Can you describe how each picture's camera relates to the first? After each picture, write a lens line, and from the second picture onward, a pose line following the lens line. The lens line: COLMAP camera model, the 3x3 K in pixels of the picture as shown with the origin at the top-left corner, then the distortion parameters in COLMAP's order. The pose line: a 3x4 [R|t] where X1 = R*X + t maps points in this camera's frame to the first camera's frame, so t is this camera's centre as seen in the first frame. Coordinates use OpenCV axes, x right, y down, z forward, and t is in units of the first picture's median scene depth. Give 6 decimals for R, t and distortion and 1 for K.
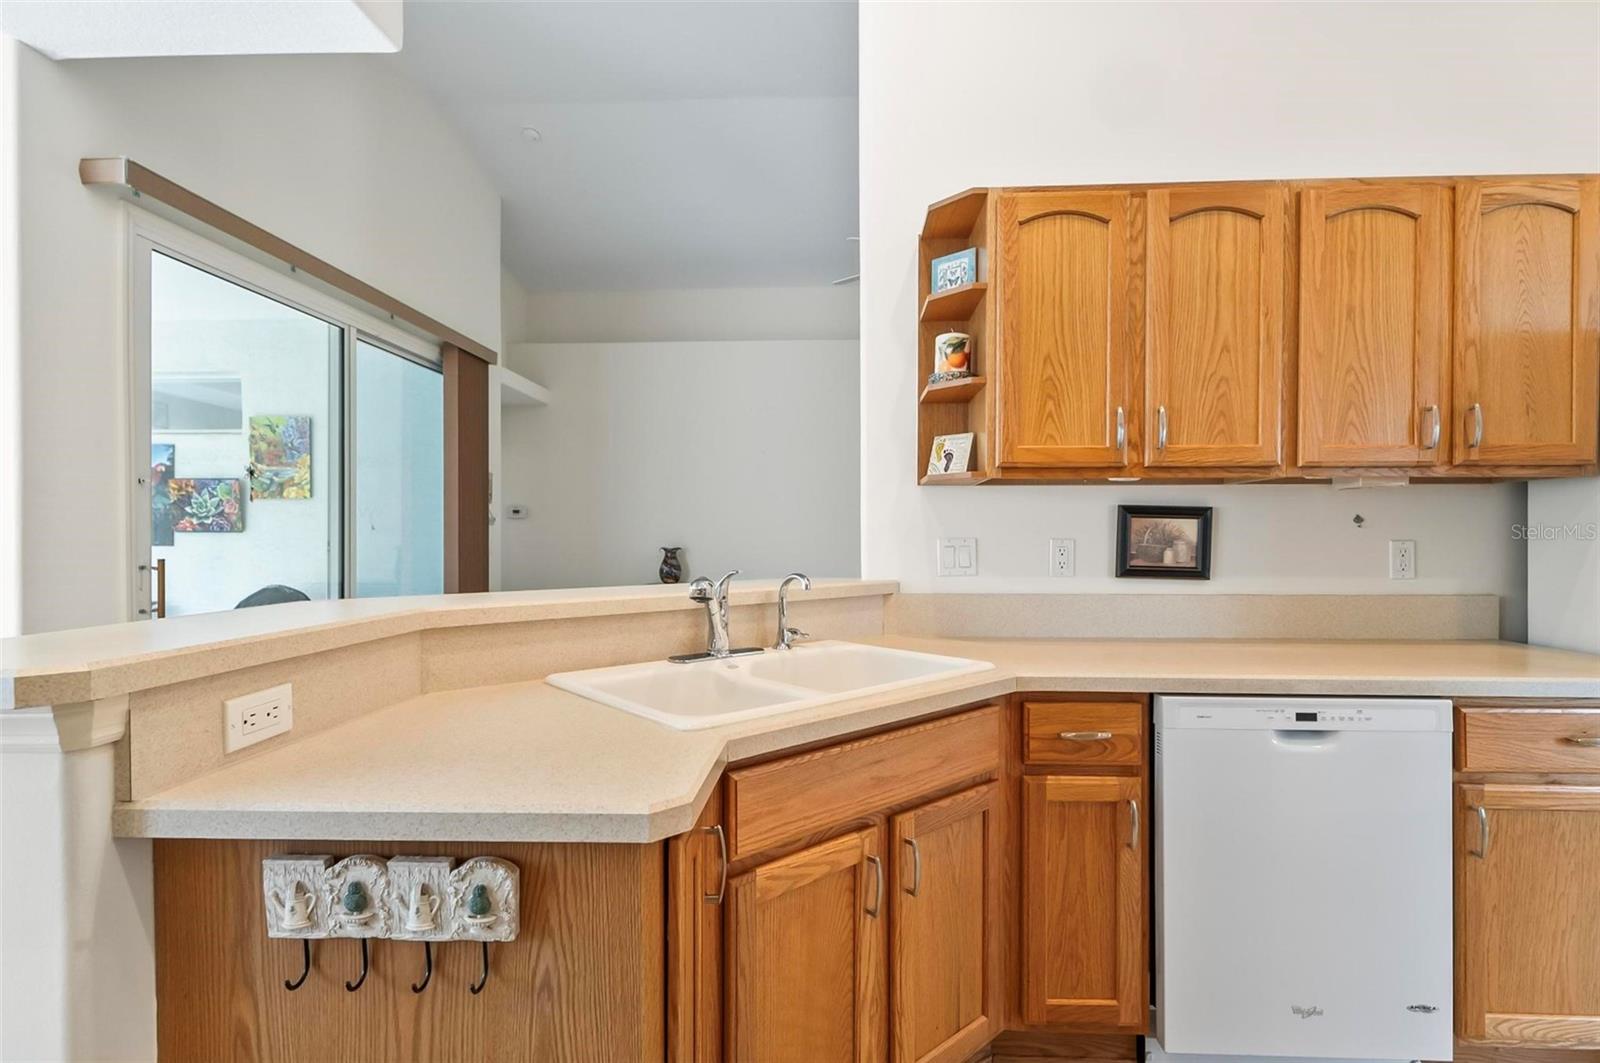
lens RADIAL K [[749.3, 0, 804.9], [0, 749.3, 542.5], [0, 0, 1]] dist [0.012064, -0.004870]
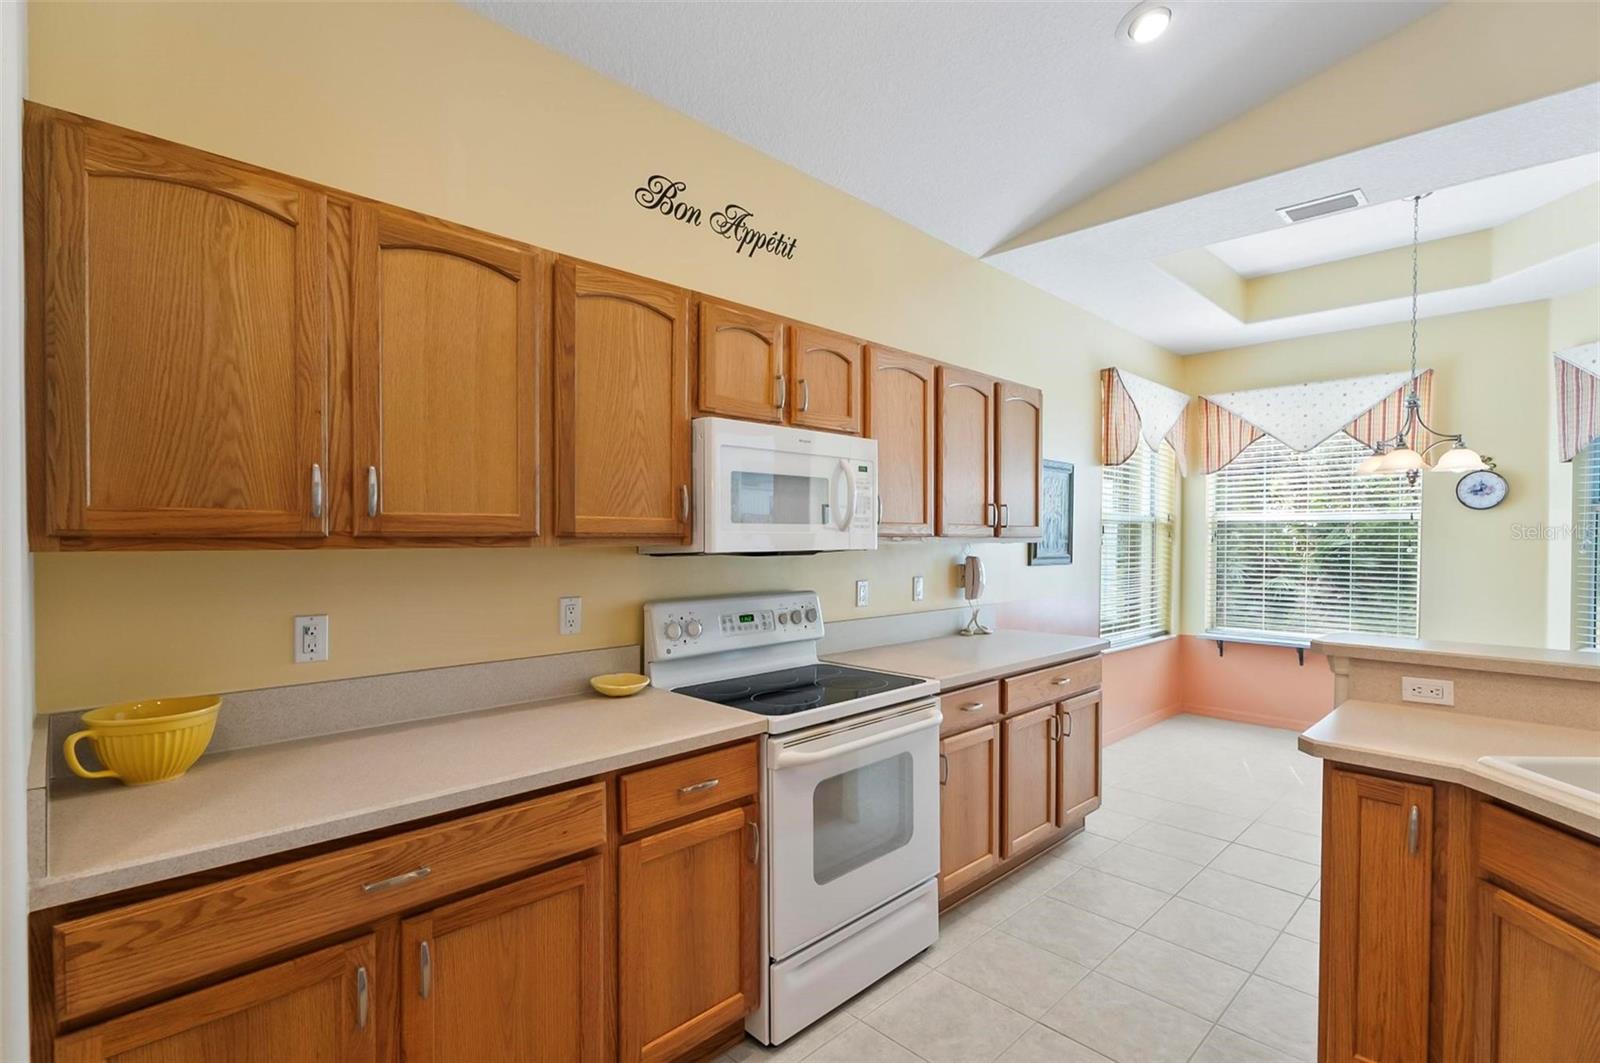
lens RADIAL K [[749.3, 0, 804.9], [0, 749.3, 542.5], [0, 0, 1]] dist [0.012064, -0.004870]
pose [[-0.672216, 0.002962, -0.740349, 0.810232], [-0.011793, 0.999822, 0.014708, -0.076531], [0.740261, 0.018618, -0.672062, 0.469562]]
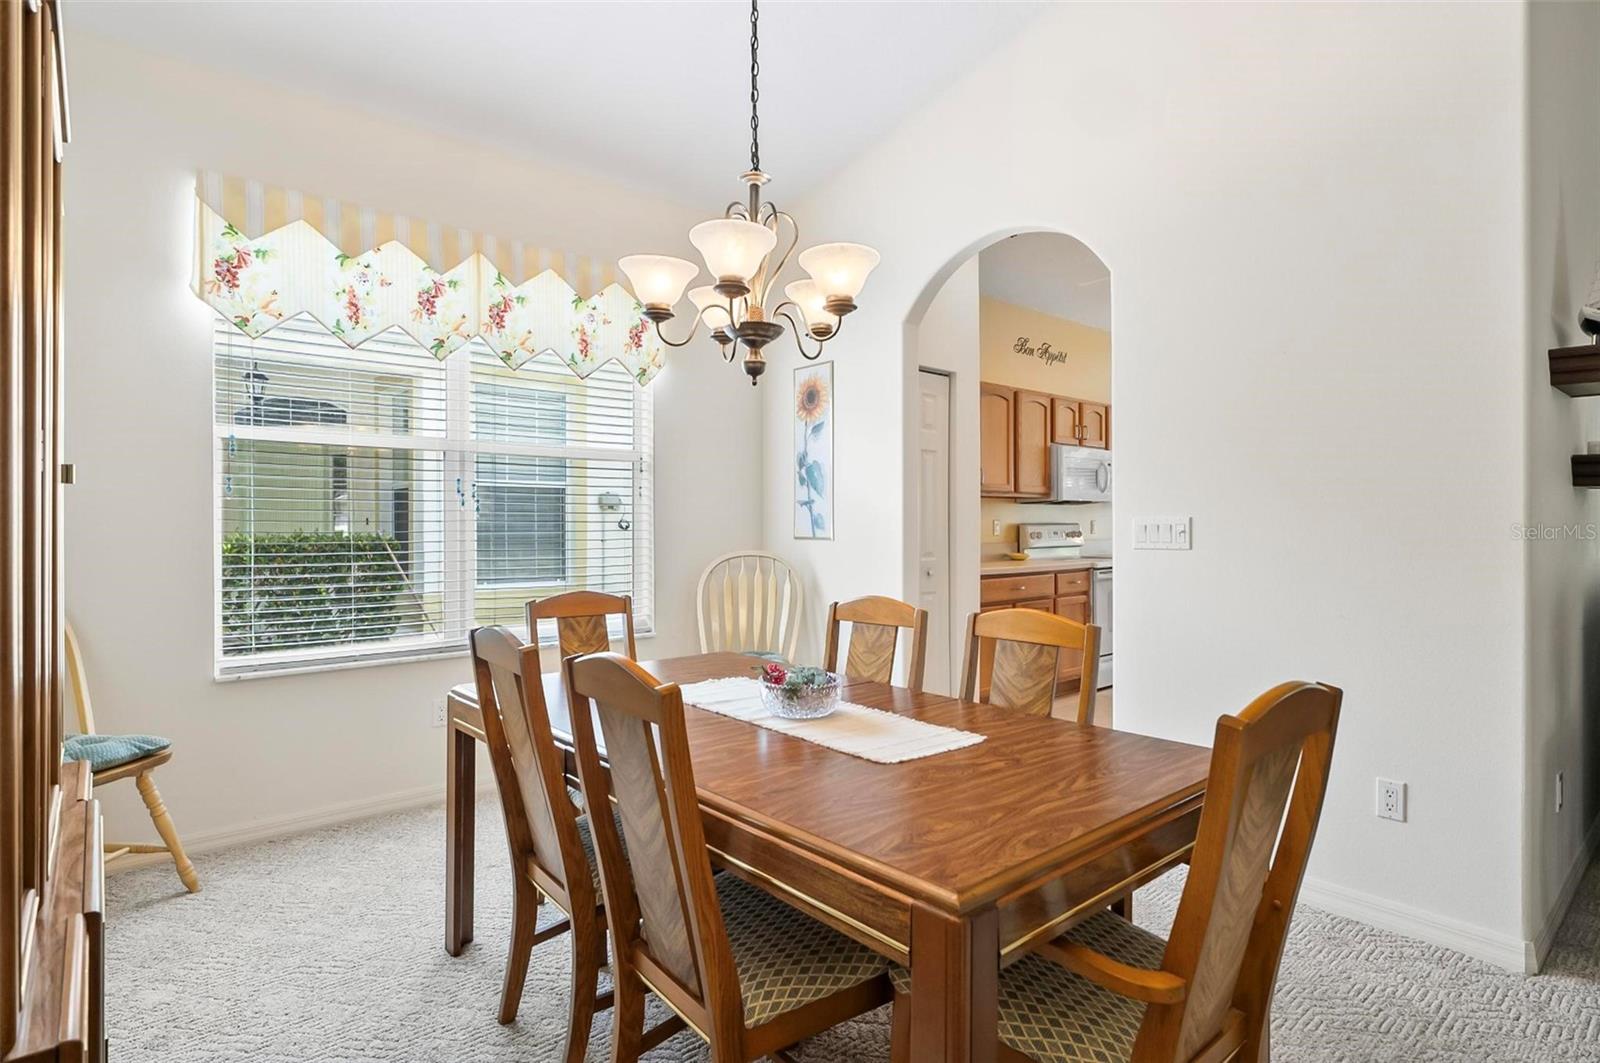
lens RADIAL K [[822.2, 0, 800.0], [0, 822.2, 531.5], [0, 0, 1]] dist [0.000975, 0.000381]
pose [[-0.727253, 0.006549, -0.686338, 2.441130], [-0.003383, 0.999908, 0.013126, 0.012828], [0.686361, 0.011867, -0.727164, 1.020128]]
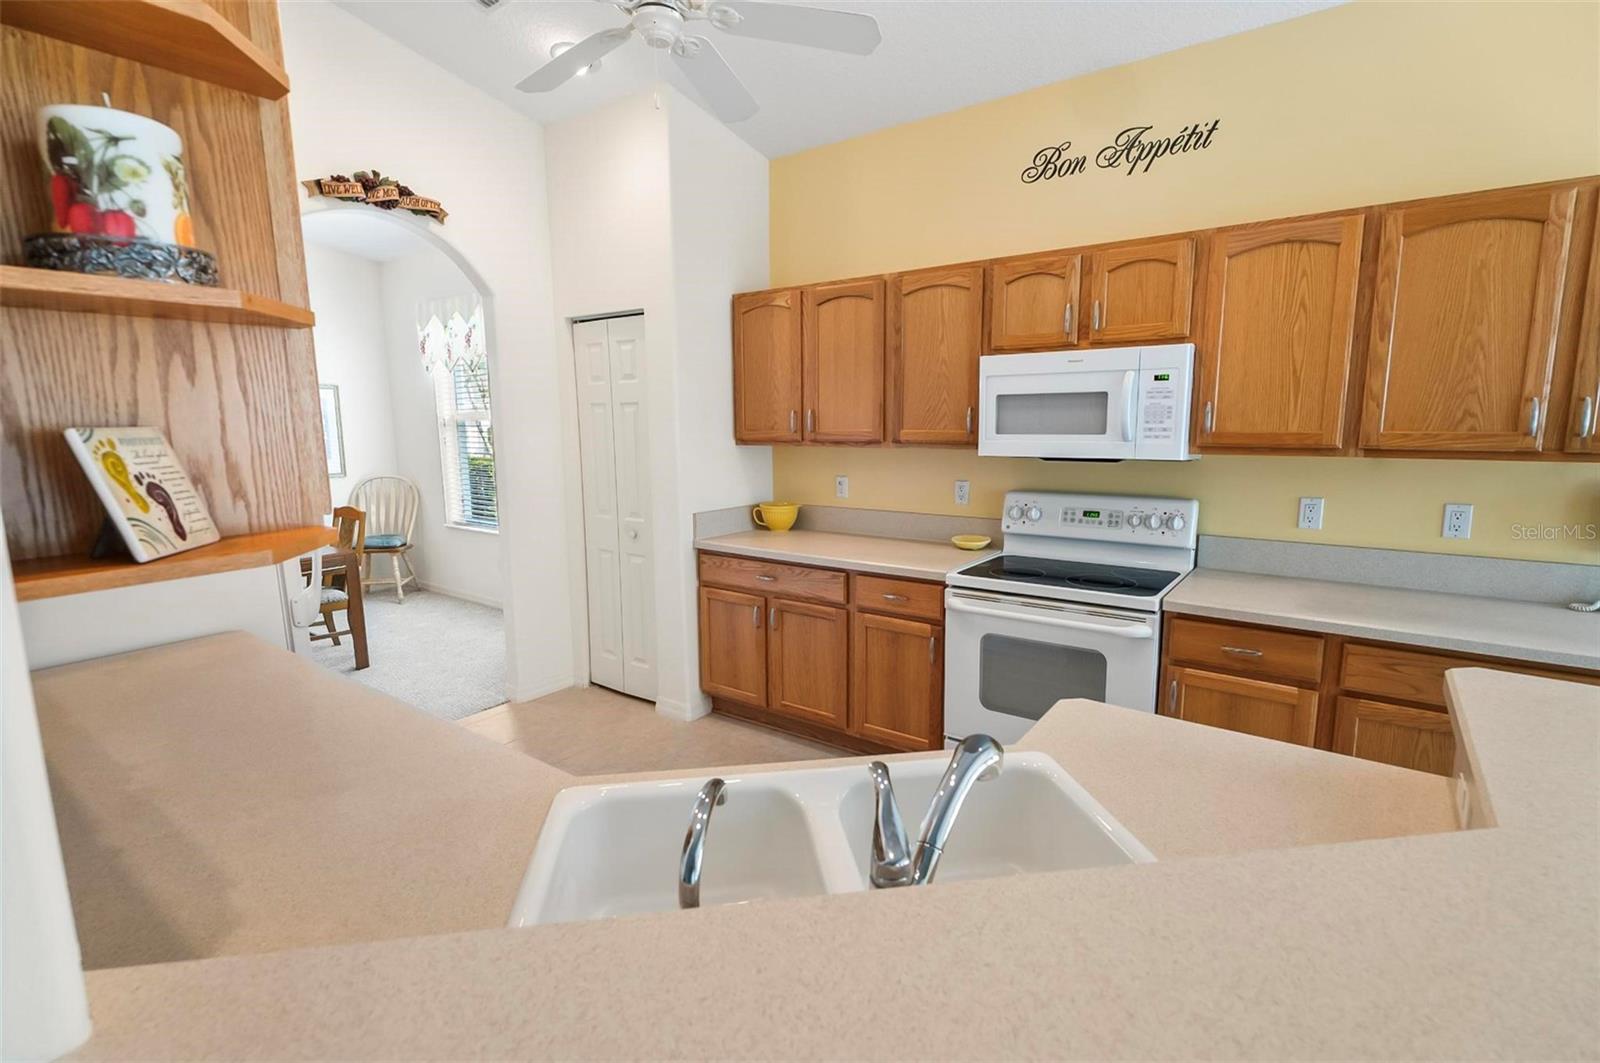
lens RADIAL K [[741.8, 0, 801.5], [0, 741.8, 527.9], [0, 0, 1]] dist [0.000164, -0.000145]
pose [[-0.833662, -0.076484, 0.546953, -0.207375], [0.013147, 0.987335, 0.158103, -0.130047], [-0.552118, 0.138995, -0.822098, 0.971293]]
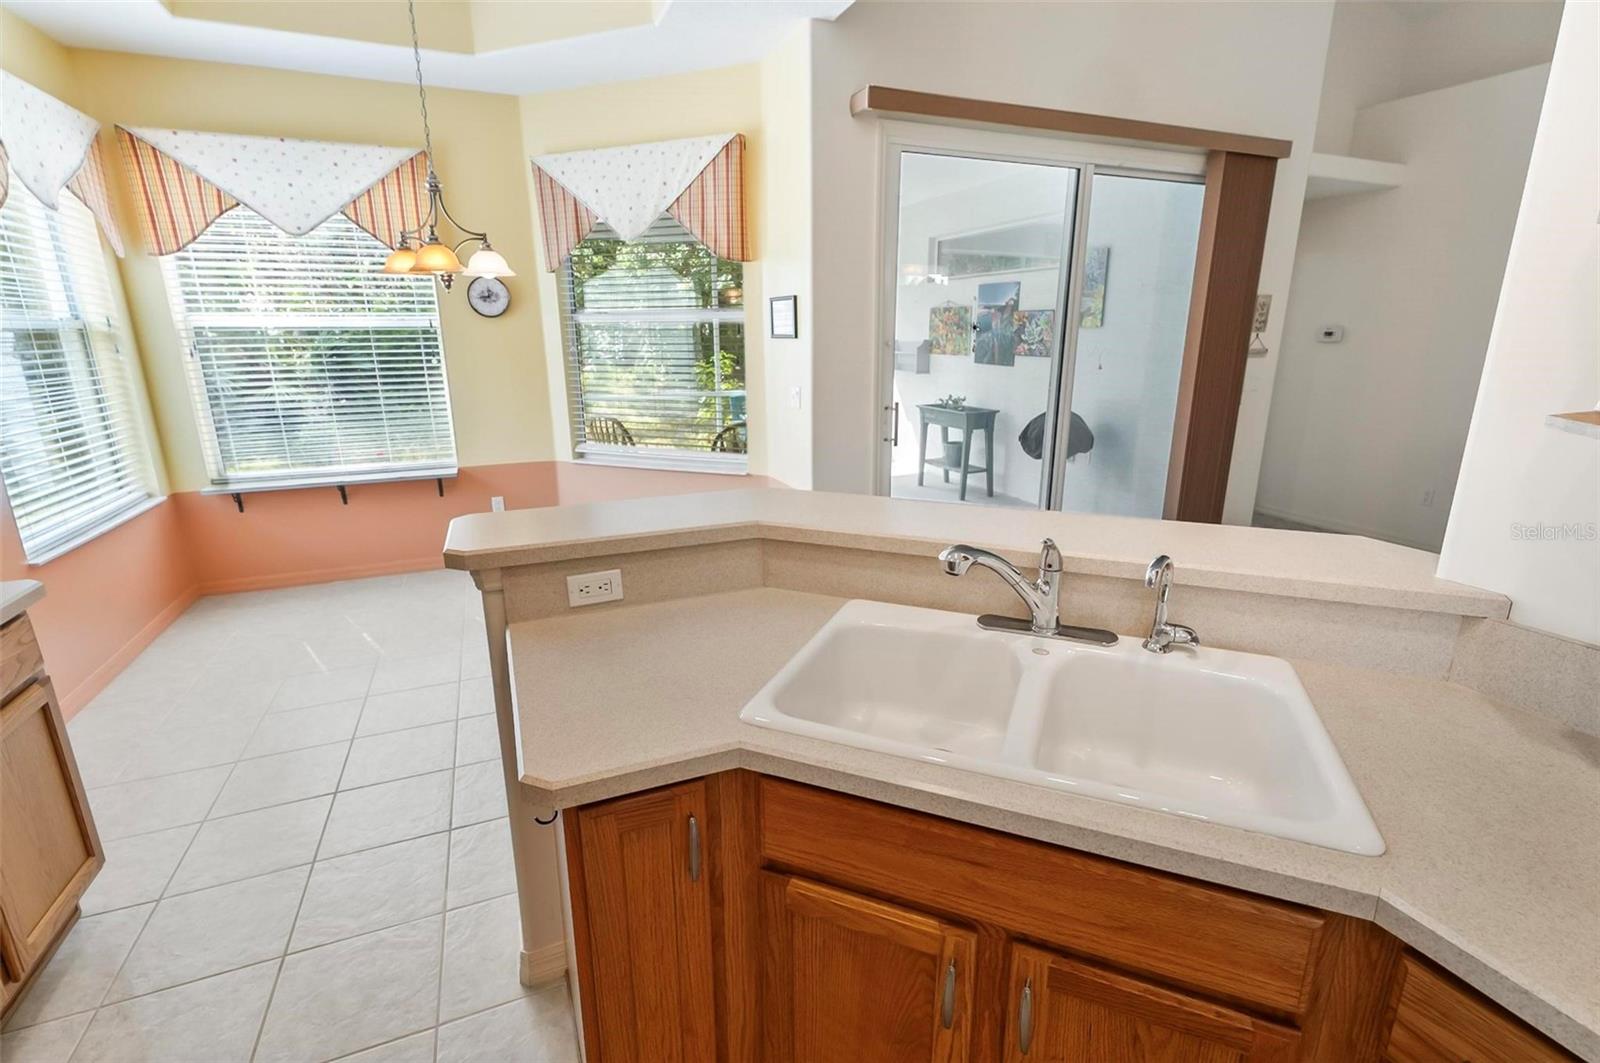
lens RADIAL K [[733.7, 0, 804.7], [0, 733.7, 529.4], [0, 0, 1]] dist [0.009895, -0.004532]
pose [[0.437817, 0.234080, -0.868057, 0.317573], [-0.001490, 0.965699, 0.259659, -0.118135], [0.899063, -0.112390, 0.423148, 0.319119]]
